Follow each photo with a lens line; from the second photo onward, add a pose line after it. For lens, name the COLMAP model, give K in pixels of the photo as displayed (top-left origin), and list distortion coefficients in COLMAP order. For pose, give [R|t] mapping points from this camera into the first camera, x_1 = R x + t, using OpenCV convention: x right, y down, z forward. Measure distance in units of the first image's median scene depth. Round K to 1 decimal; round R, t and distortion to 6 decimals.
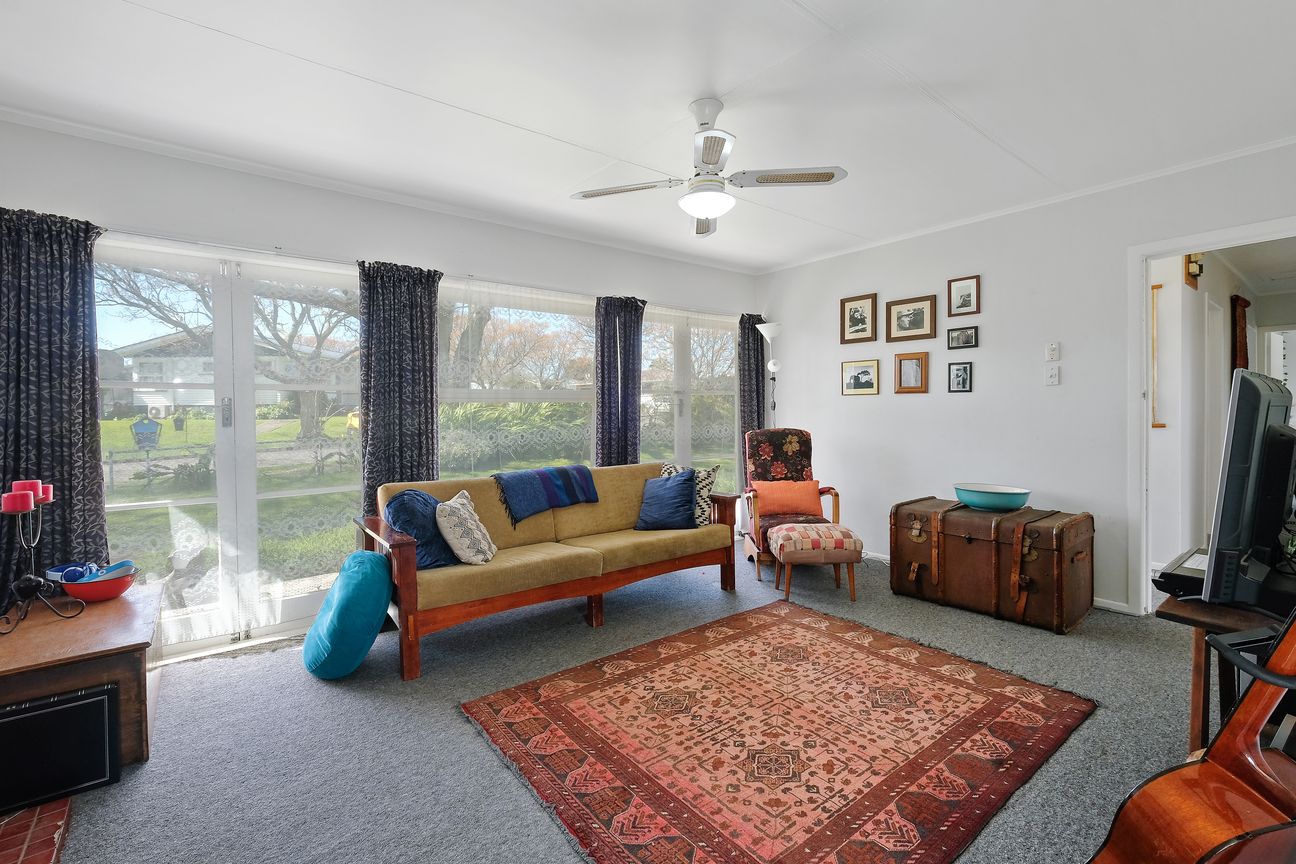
lens RADIAL K [[575.8, 0, 648.0], [0, 575.8, 432.0], [0, 0, 1]] dist [0.000145, 0.000001]
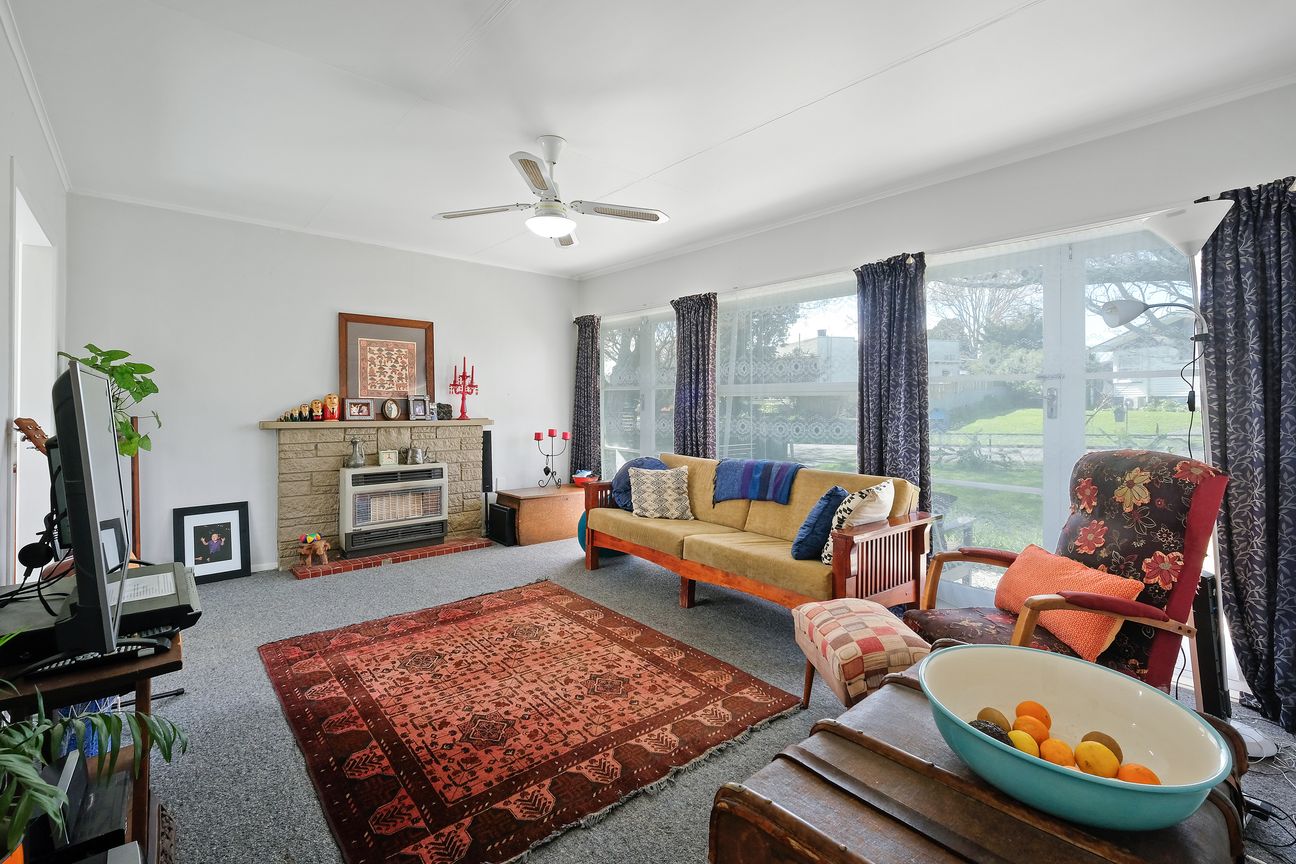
lens RADIAL K [[572.0, 0, 646.4], [0, 572.0, 414.4], [0, 0, 1]] dist [-0.000725, -0.000167]
pose [[0.040101, 0.029886, -0.998749, 1.184094], [-0.044404, 0.998618, 0.028099, -0.054559], [0.998209, 0.043222, 0.041372, 1.082053]]
